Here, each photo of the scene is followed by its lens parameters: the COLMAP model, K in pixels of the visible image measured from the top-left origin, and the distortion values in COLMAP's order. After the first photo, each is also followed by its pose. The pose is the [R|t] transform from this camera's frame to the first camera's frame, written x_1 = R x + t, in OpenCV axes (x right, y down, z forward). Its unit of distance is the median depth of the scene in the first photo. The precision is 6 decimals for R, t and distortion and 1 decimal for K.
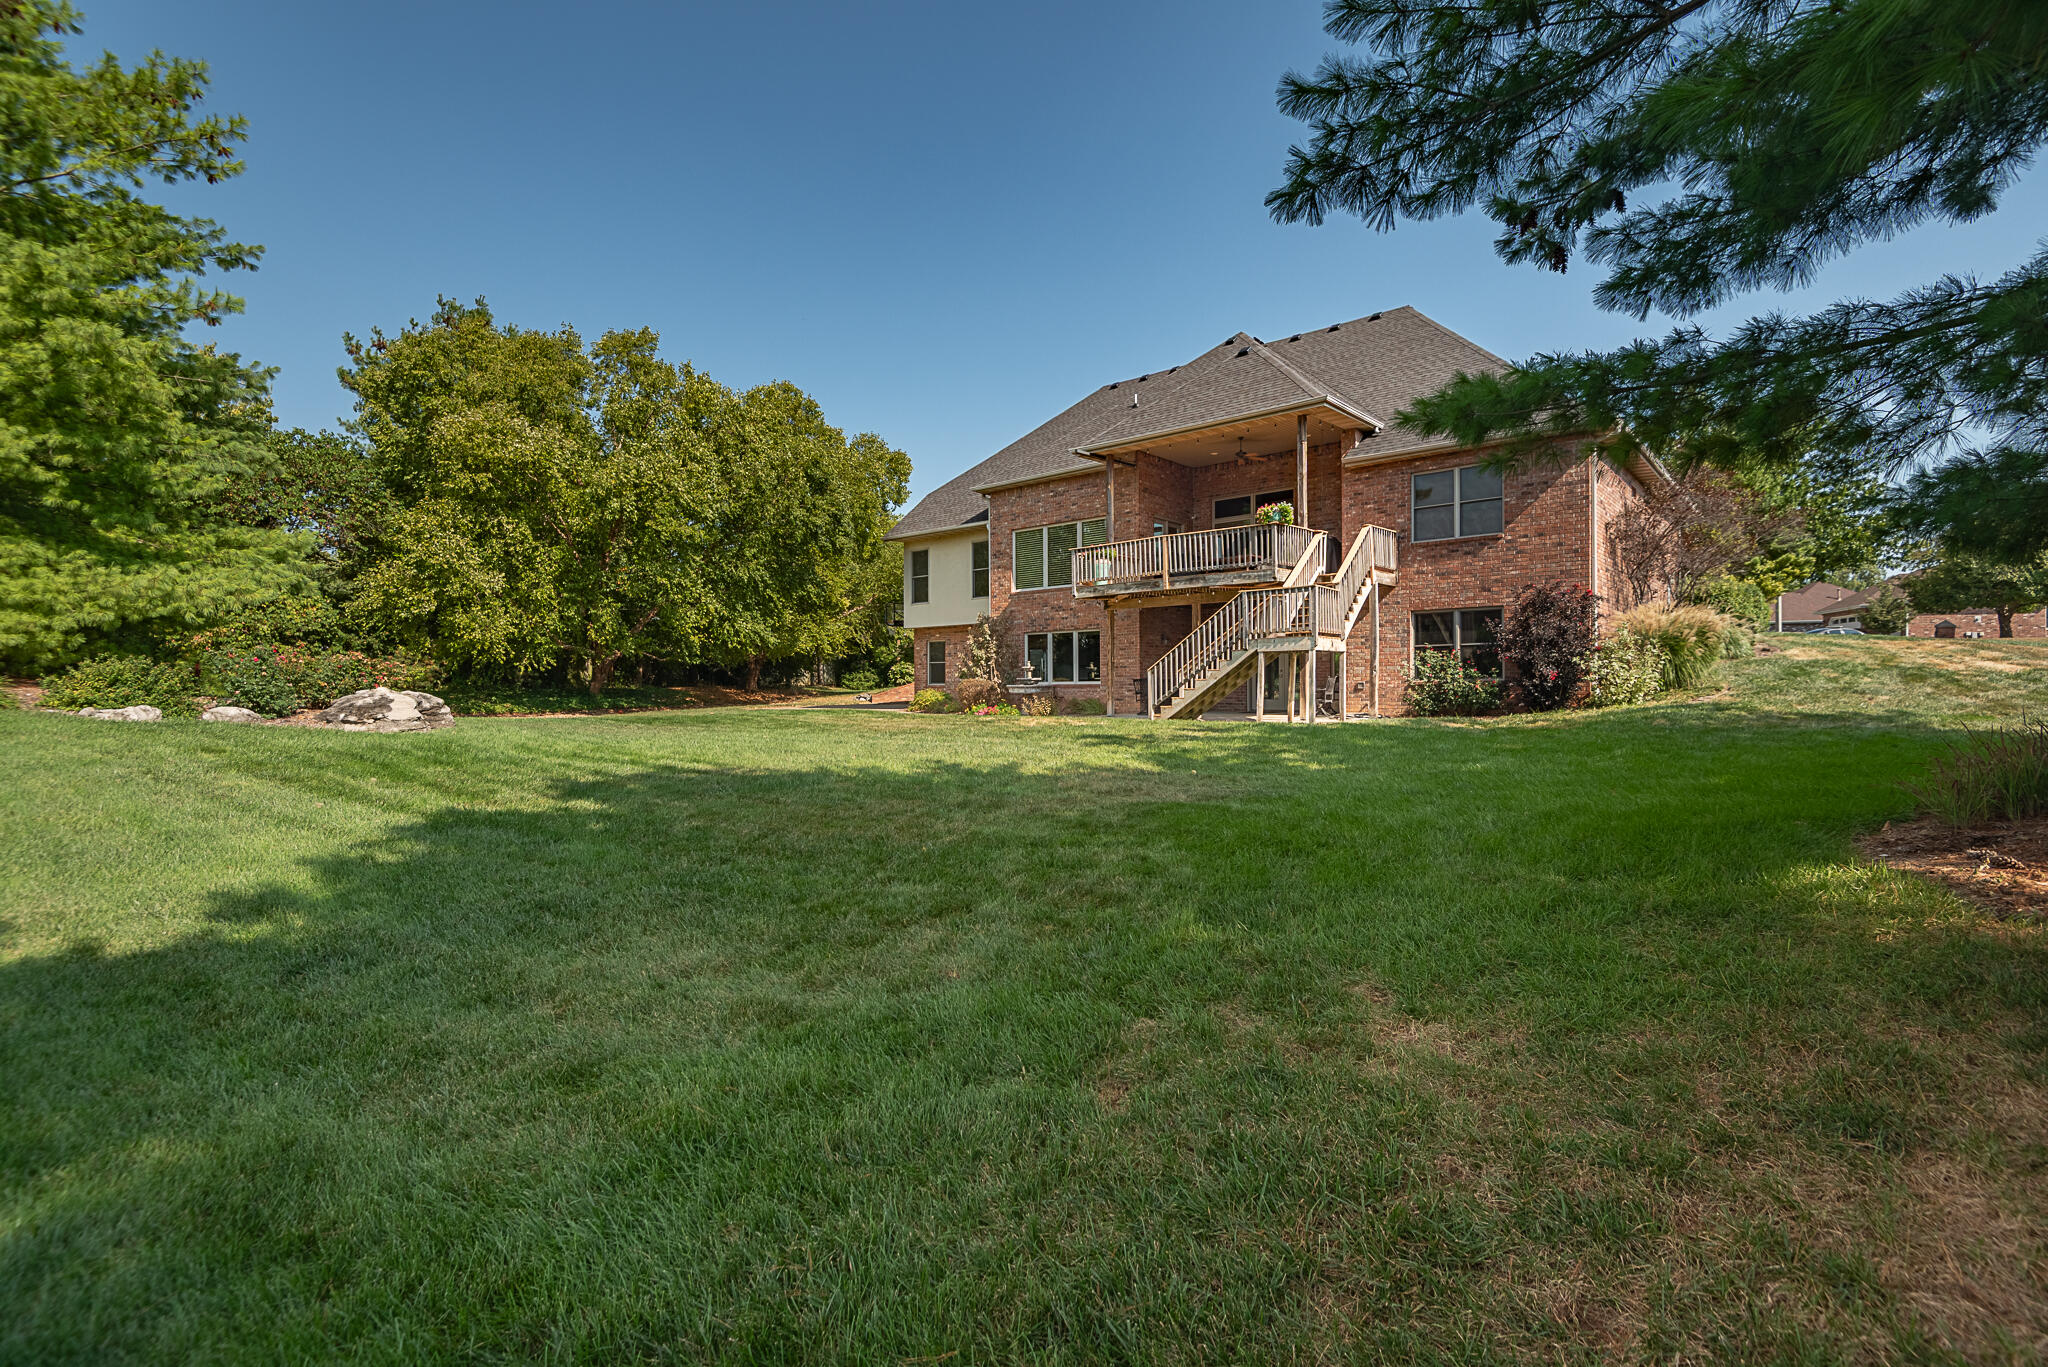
lens RADIAL K [[948.7, 0, 1024.9], [0, 948.7, 690.7], [0, 0, 1]] dist [0.007756, -0.007993]
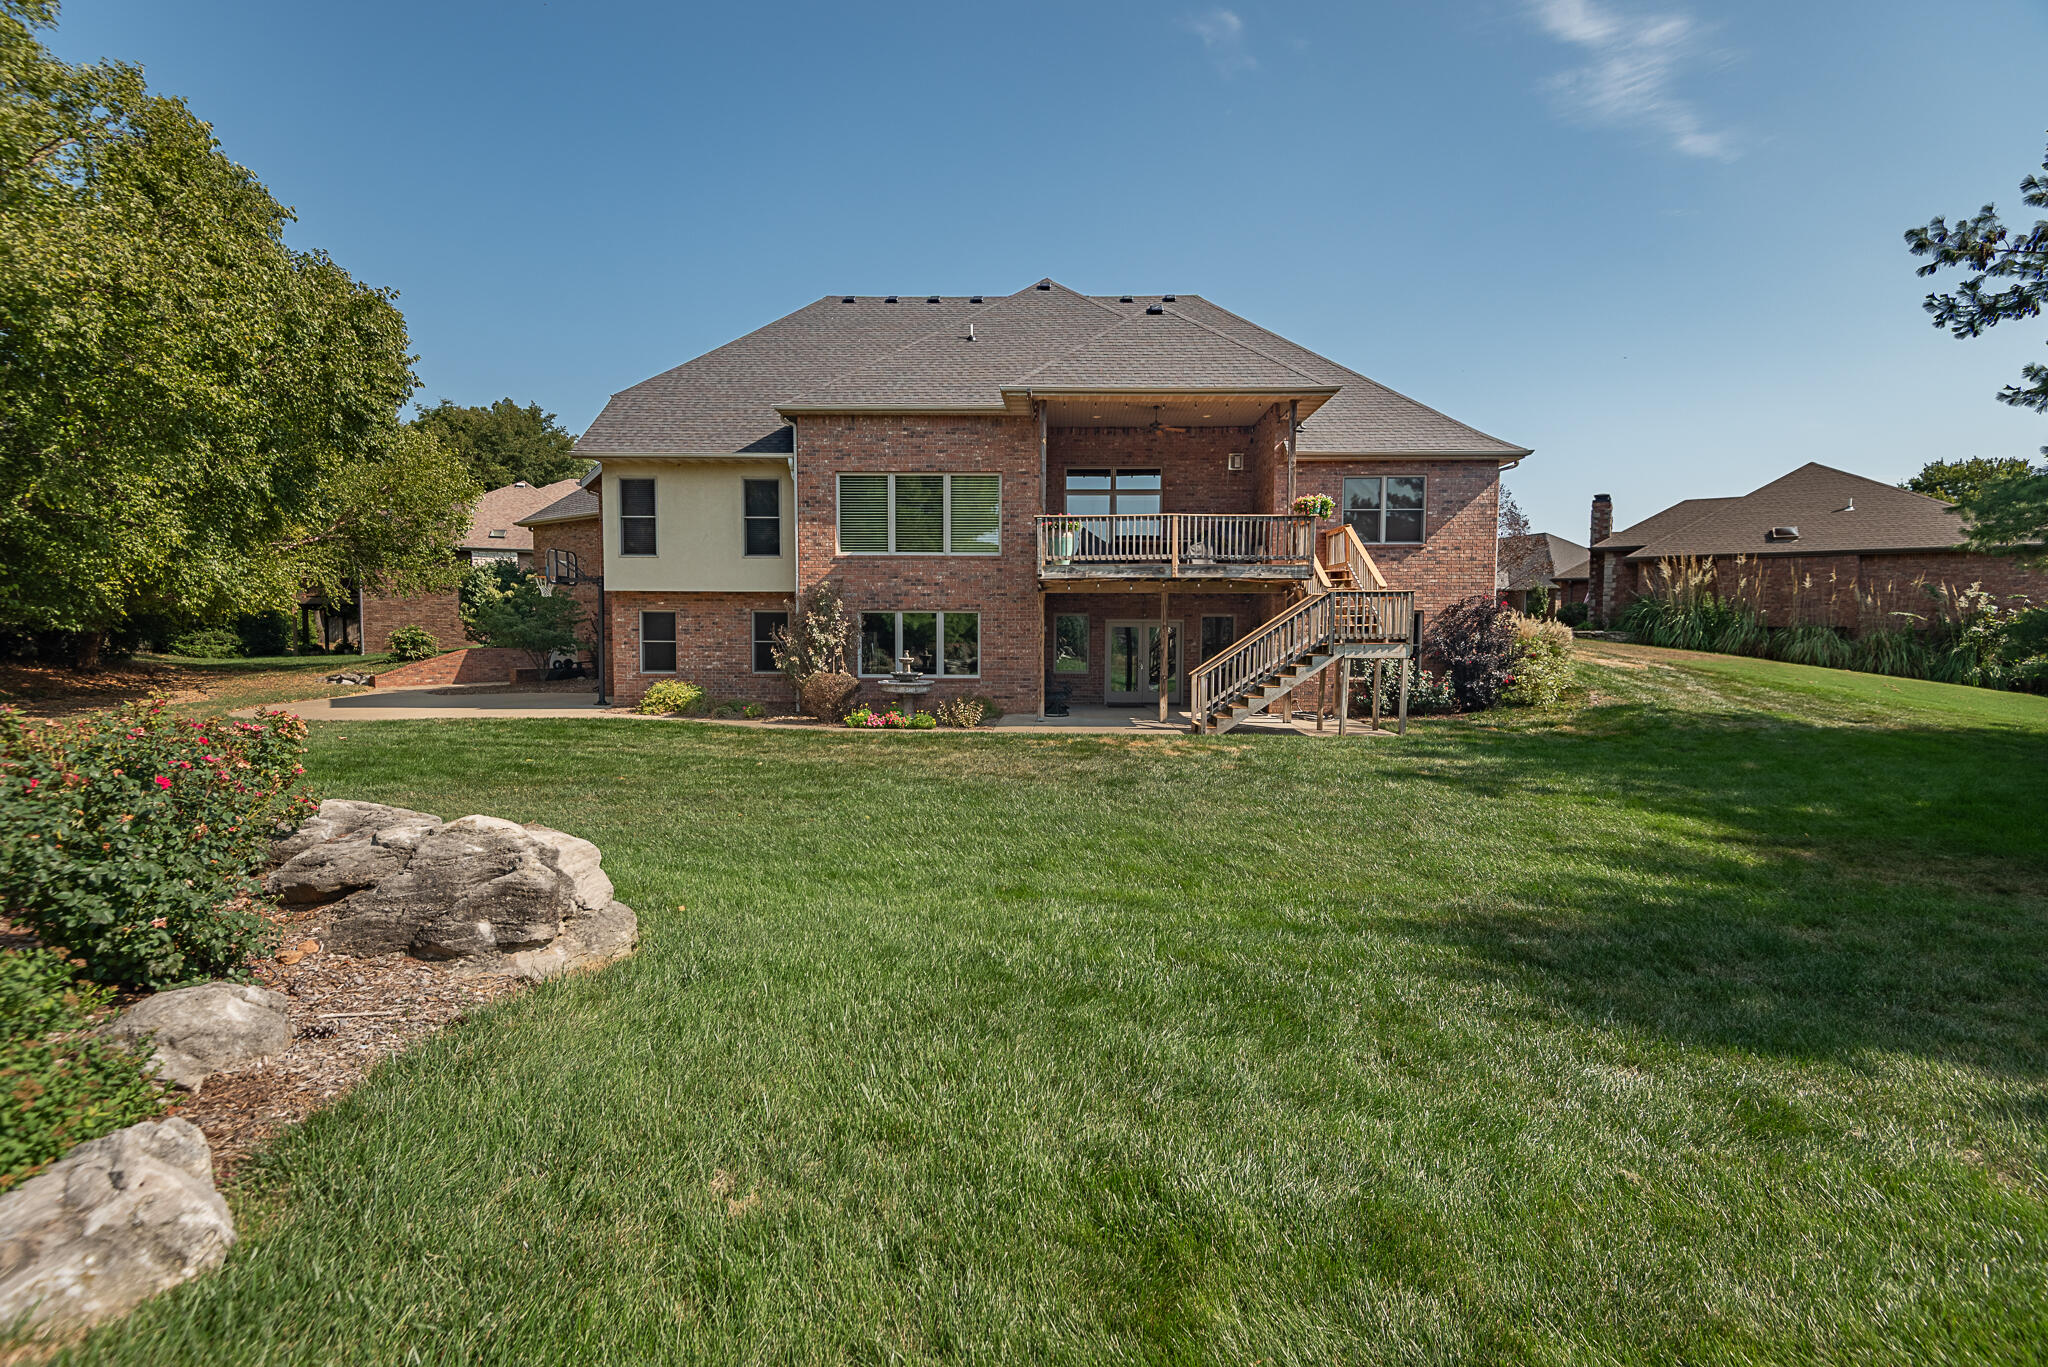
lens RADIAL K [[948.7, 0, 1052.1], [0, 948.7, 683.5], [0, 0, 1]] dist [0.007756, -0.007993]
pose [[0.764177, -0.024699, 0.644534, -0.374370], [-0.005895, 0.998957, 0.045269, -0.036959], [-0.644980, -0.038393, 0.763235, 0.311254]]
